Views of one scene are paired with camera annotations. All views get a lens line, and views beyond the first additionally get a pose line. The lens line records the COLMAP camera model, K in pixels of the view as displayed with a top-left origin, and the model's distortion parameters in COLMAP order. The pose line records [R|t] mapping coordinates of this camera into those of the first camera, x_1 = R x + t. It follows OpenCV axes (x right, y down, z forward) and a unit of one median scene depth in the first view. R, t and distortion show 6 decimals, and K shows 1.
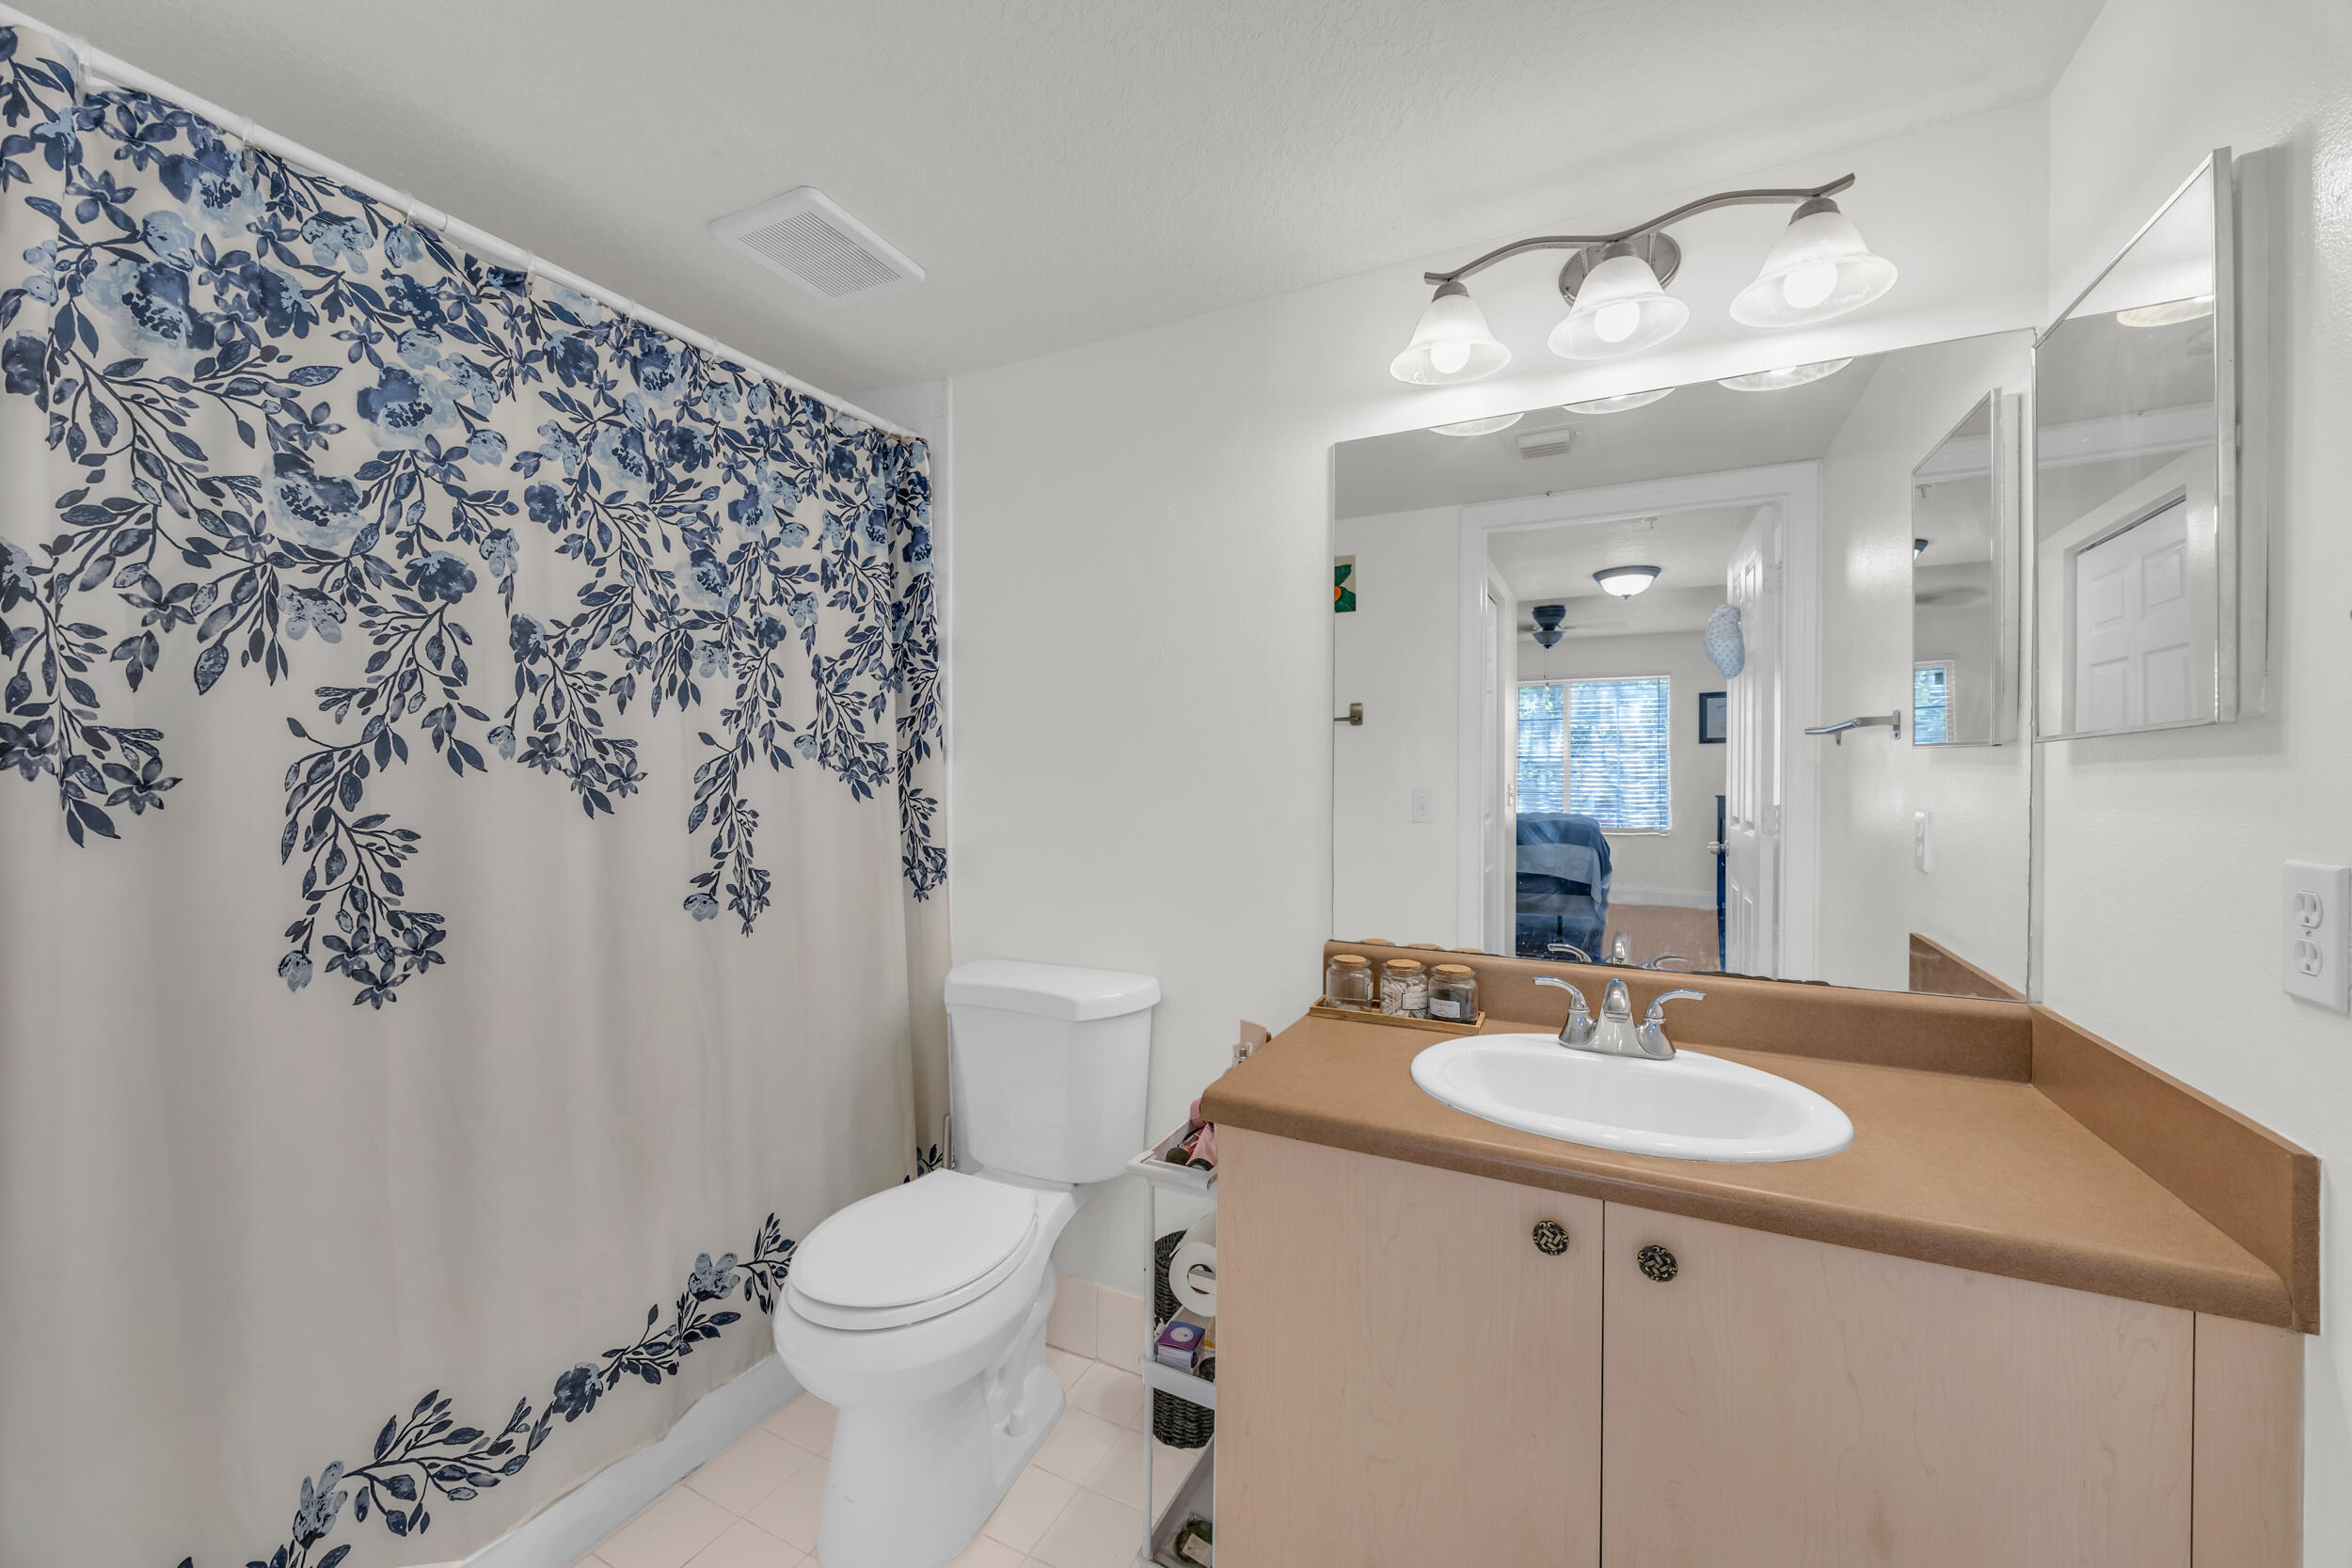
lens RADIAL K [[899.4, 0, 1178.3], [0, 899.4, 783.2], [0, 0, 1]] dist [-0.004351, -0.000682]
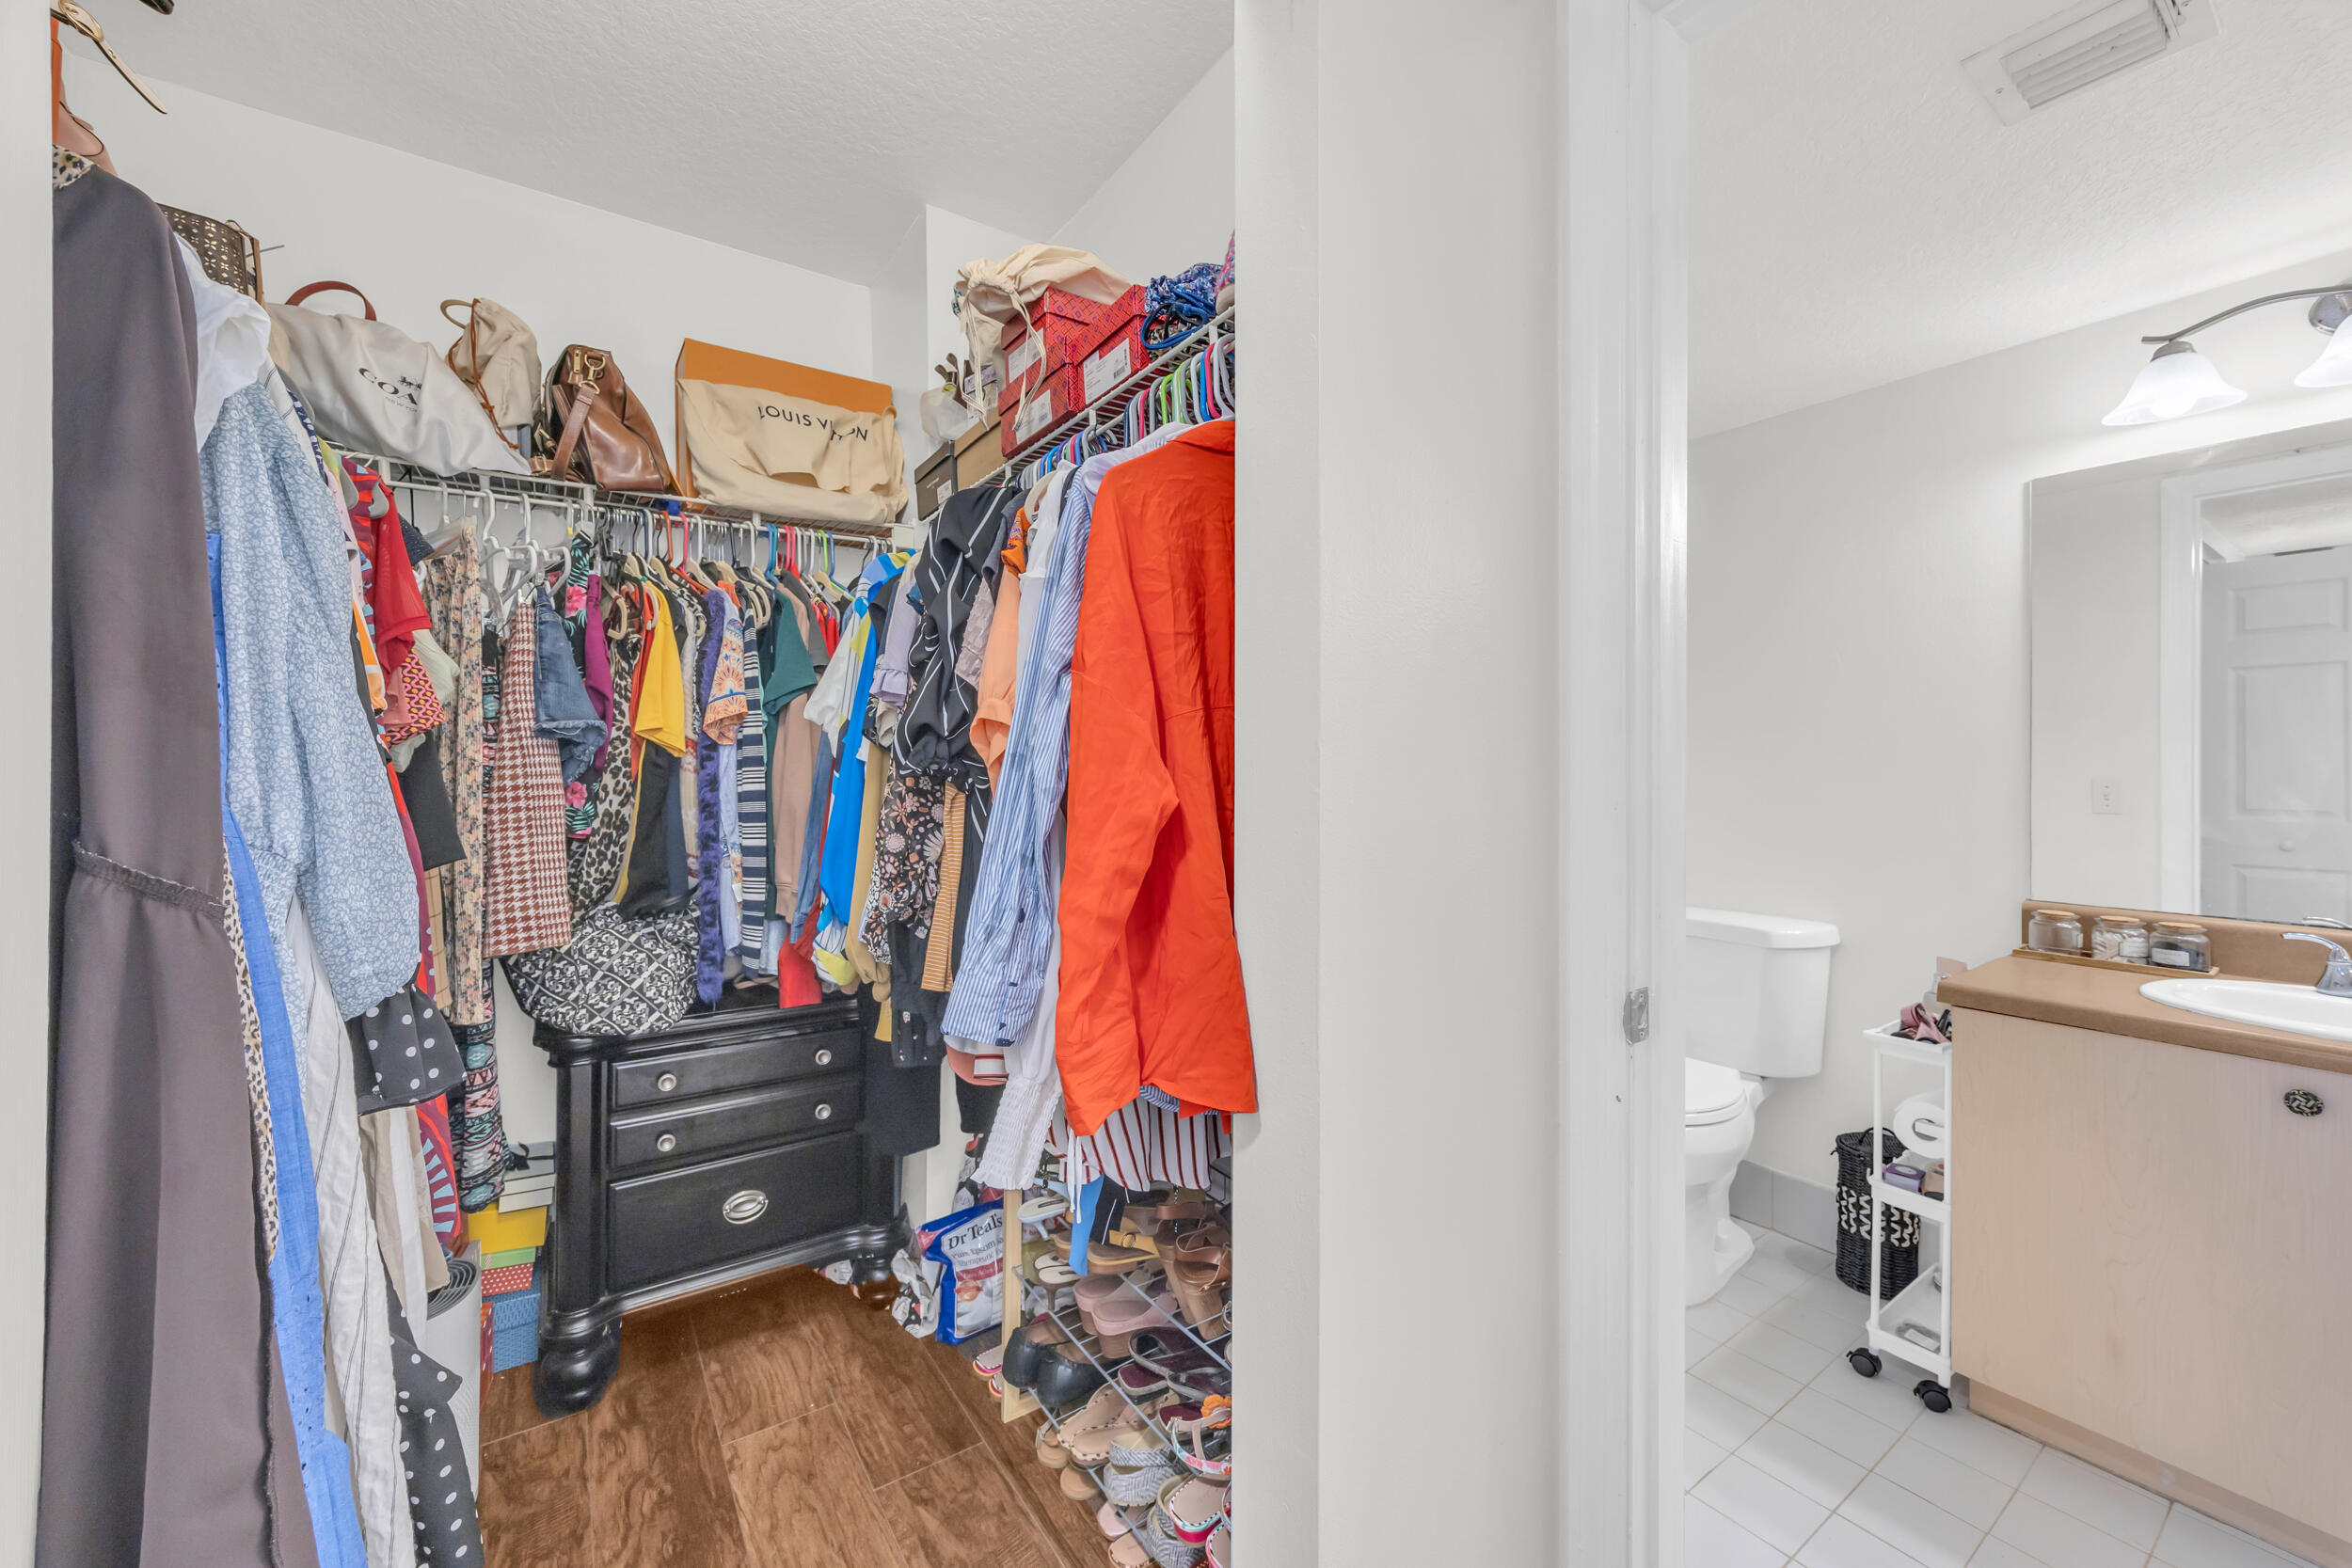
lens RADIAL K [[899.4, 0, 1171.4], [0, 899.4, 767.6], [0, 0, 1]] dist [-0.004351, -0.000682]
pose [[0.870698, -0.004202, -0.491800, -0.246423], [-0.000091, 0.999962, -0.008706, 0.014631], [0.491818, 0.007625, 0.870665, -0.610703]]
